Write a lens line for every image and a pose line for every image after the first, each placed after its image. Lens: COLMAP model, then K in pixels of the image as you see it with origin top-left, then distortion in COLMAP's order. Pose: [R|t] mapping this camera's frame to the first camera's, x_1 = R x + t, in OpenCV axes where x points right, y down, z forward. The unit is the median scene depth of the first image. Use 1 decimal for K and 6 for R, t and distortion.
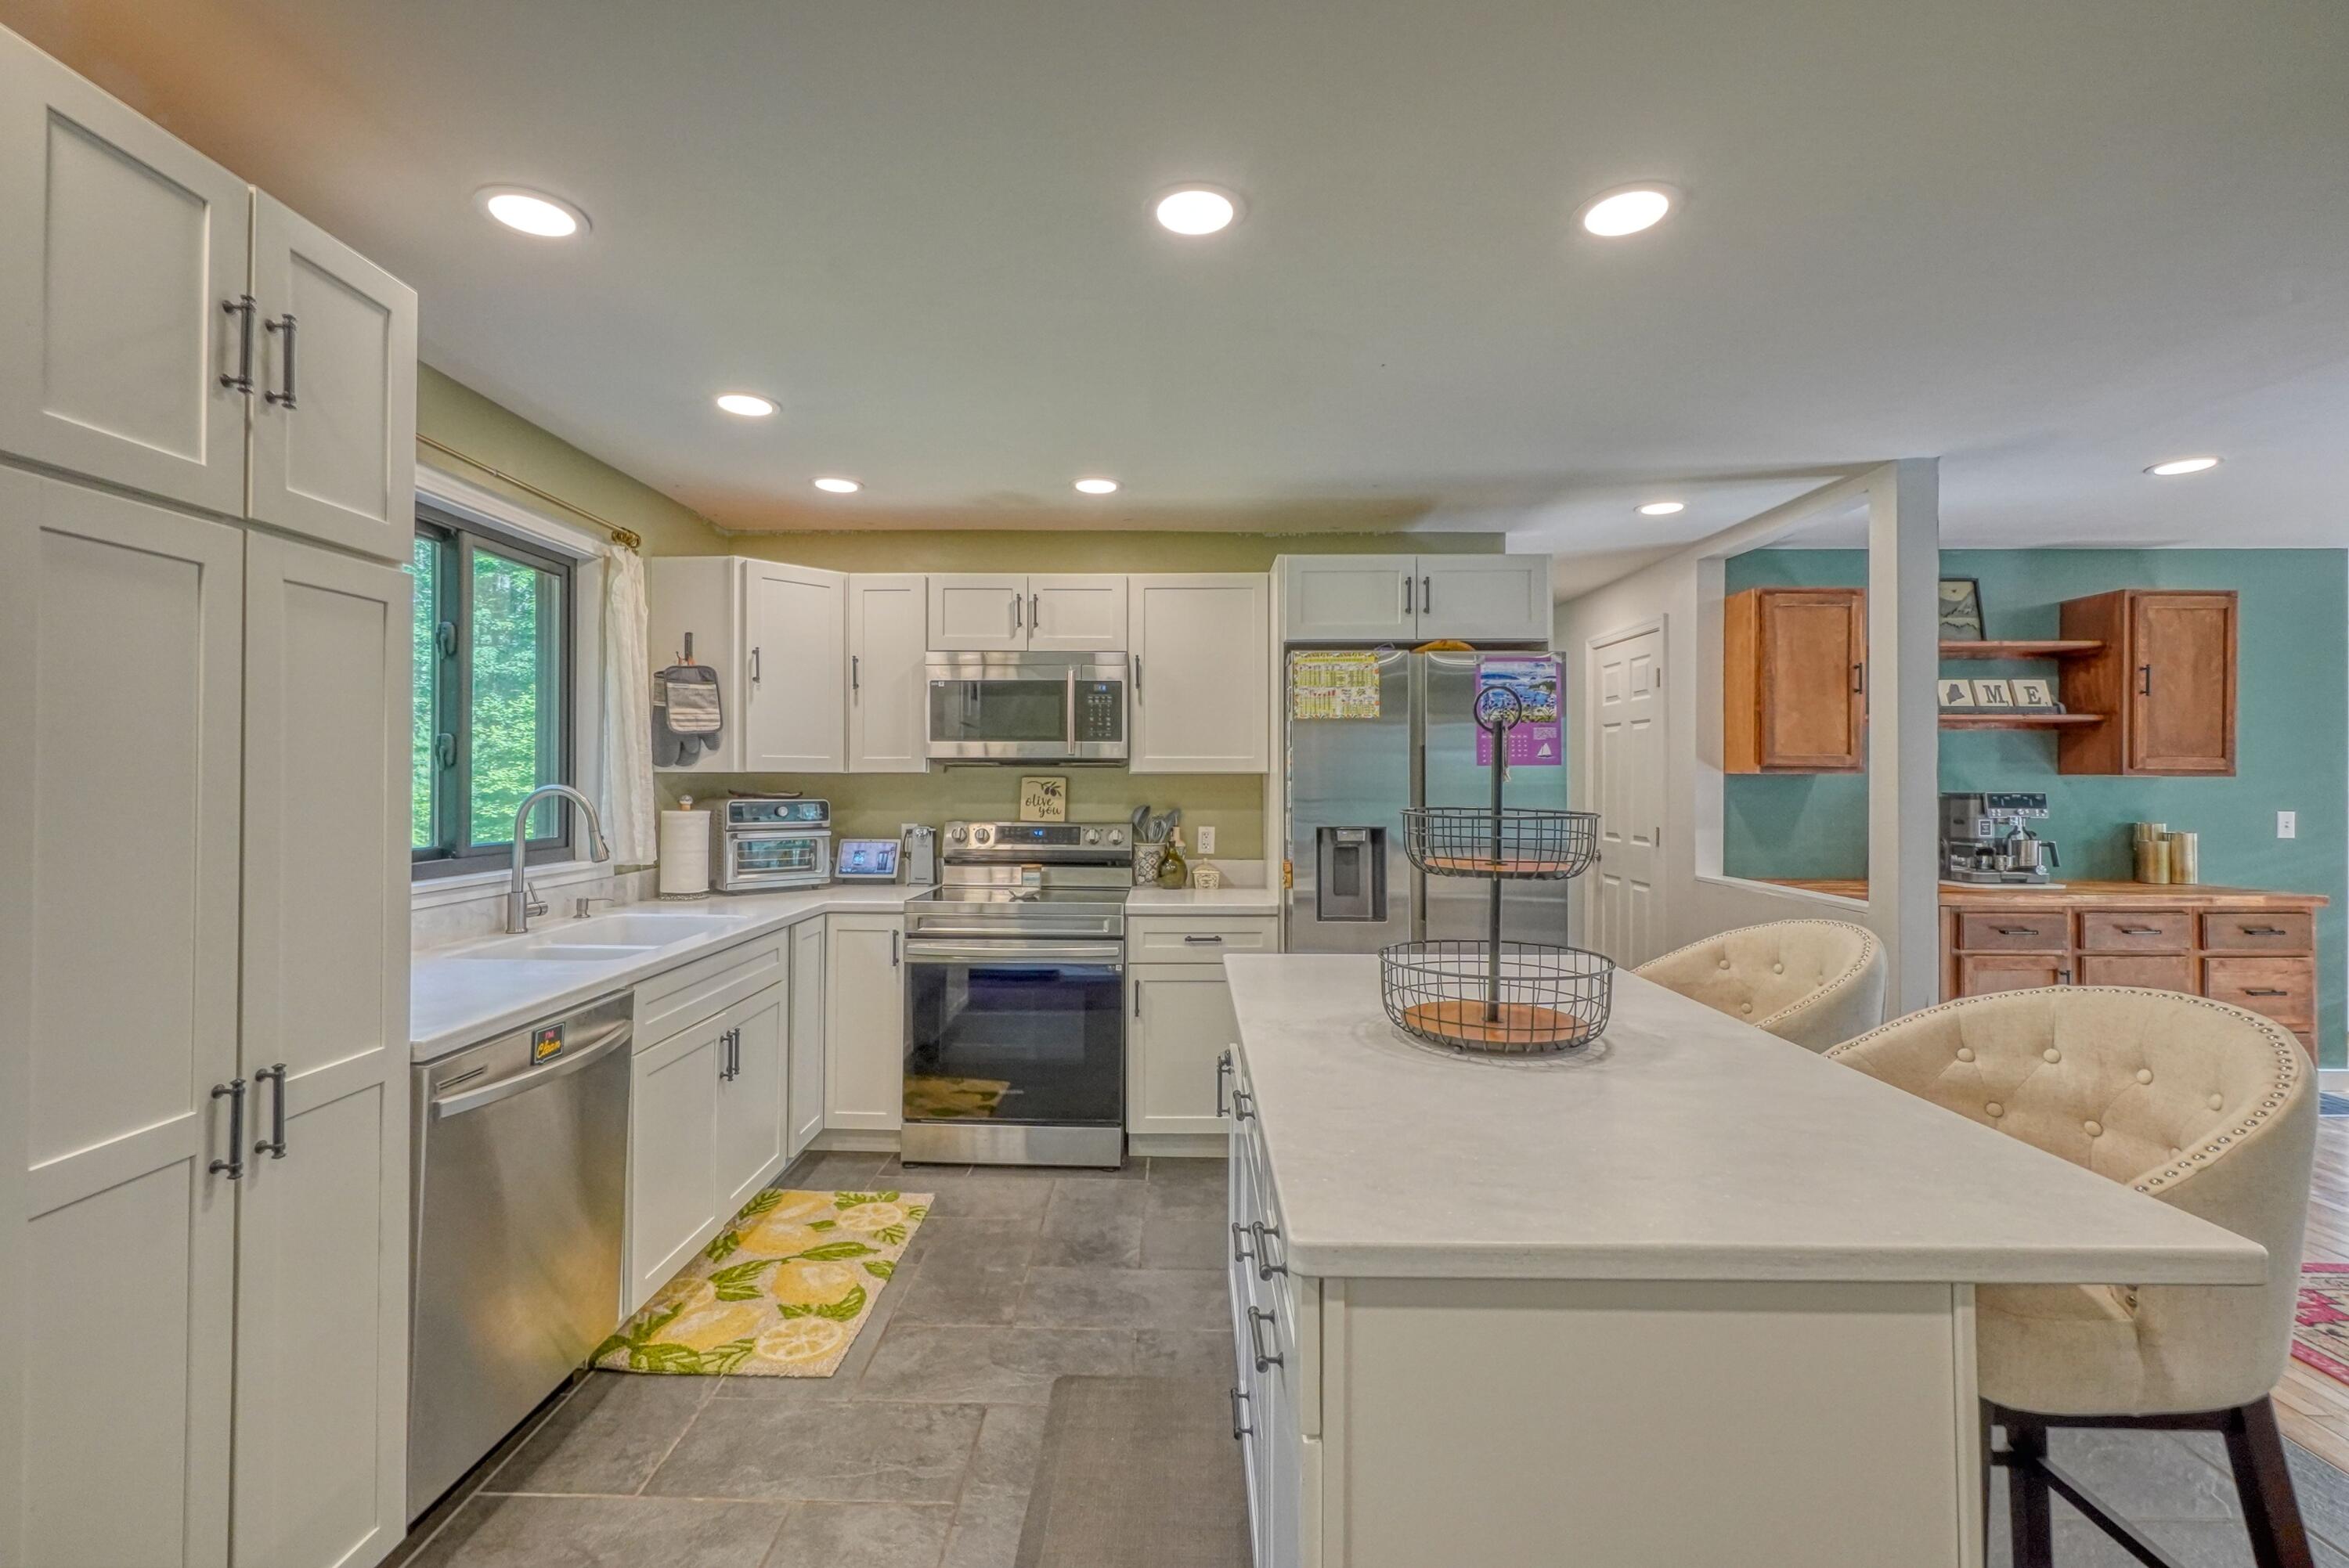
lens RADIAL K [[1023.8, 0, 1151.6], [0, 1023.8, 772.9], [0, 0, 1]] dist [0.005277, 0.000478]
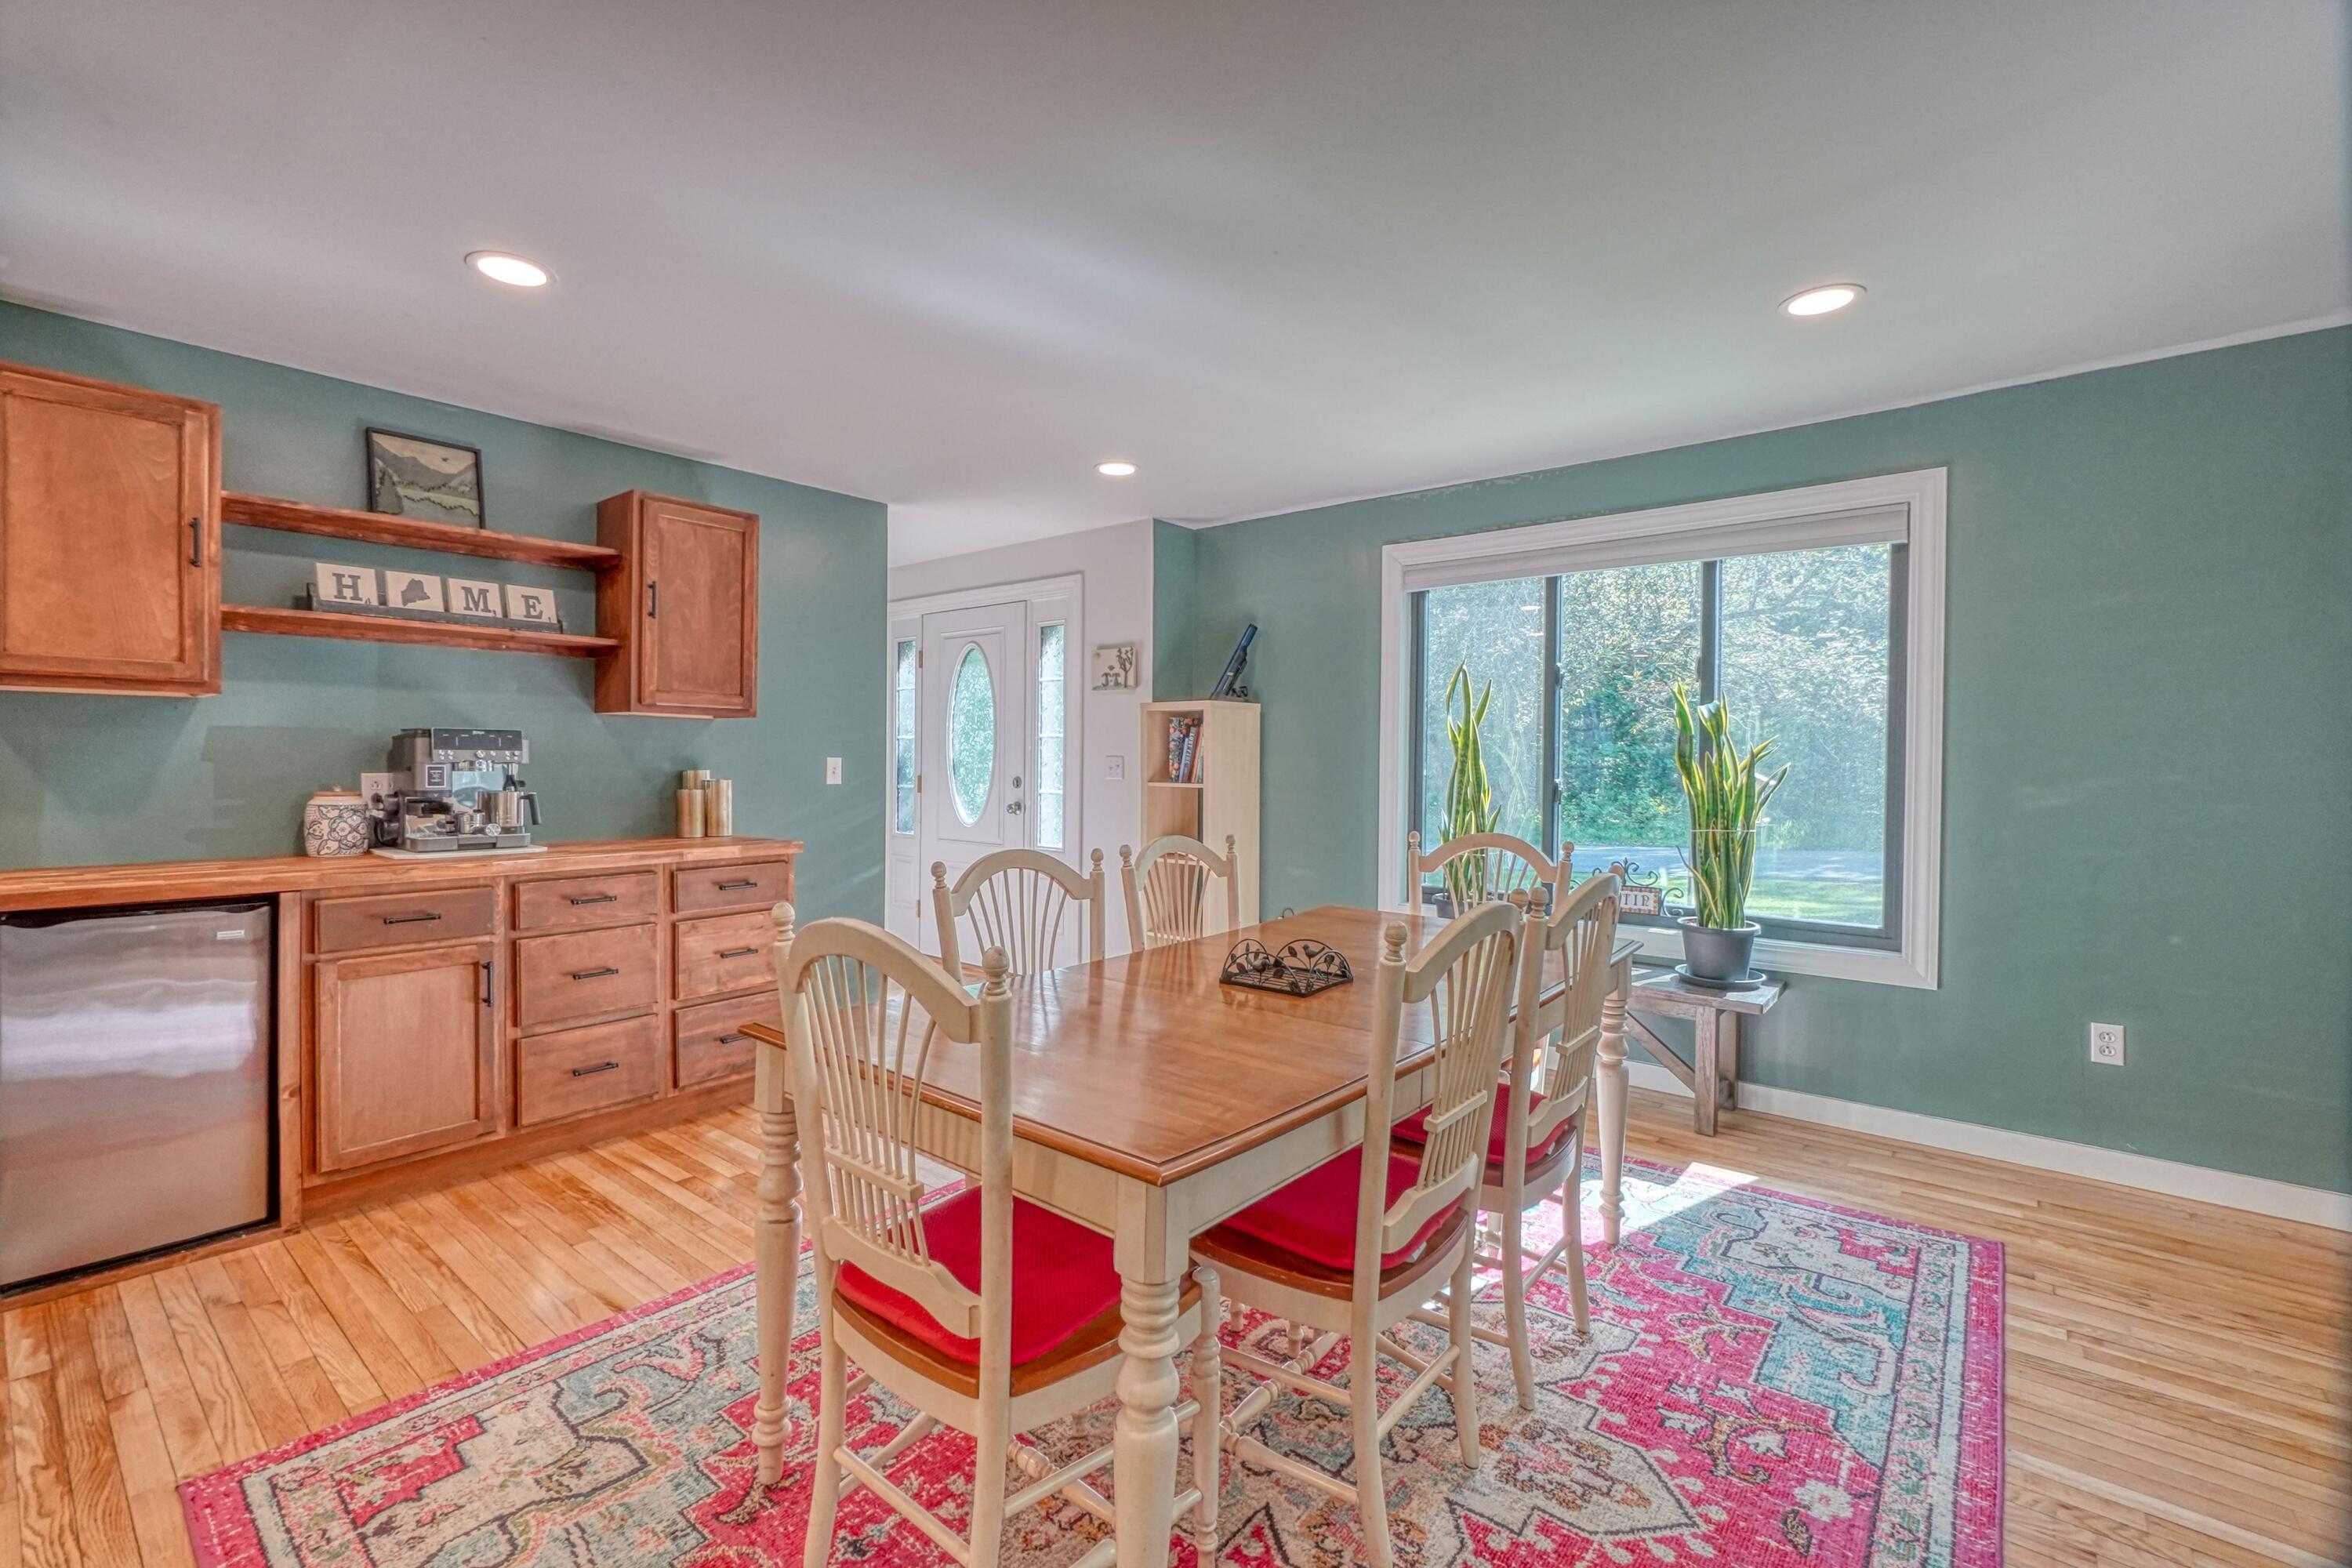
lens RADIAL K [[1025.2, 0, 1153.1], [0, 1025.2, 772.9], [0, 0, 1]] dist [0.005277, 0.000478]
pose [[0.646194, -0.009115, 0.763119, 0.580189], [-0.010539, 0.999727, 0.020866, 0.030337], [-0.763101, -0.021526, 0.645921, 0.134290]]
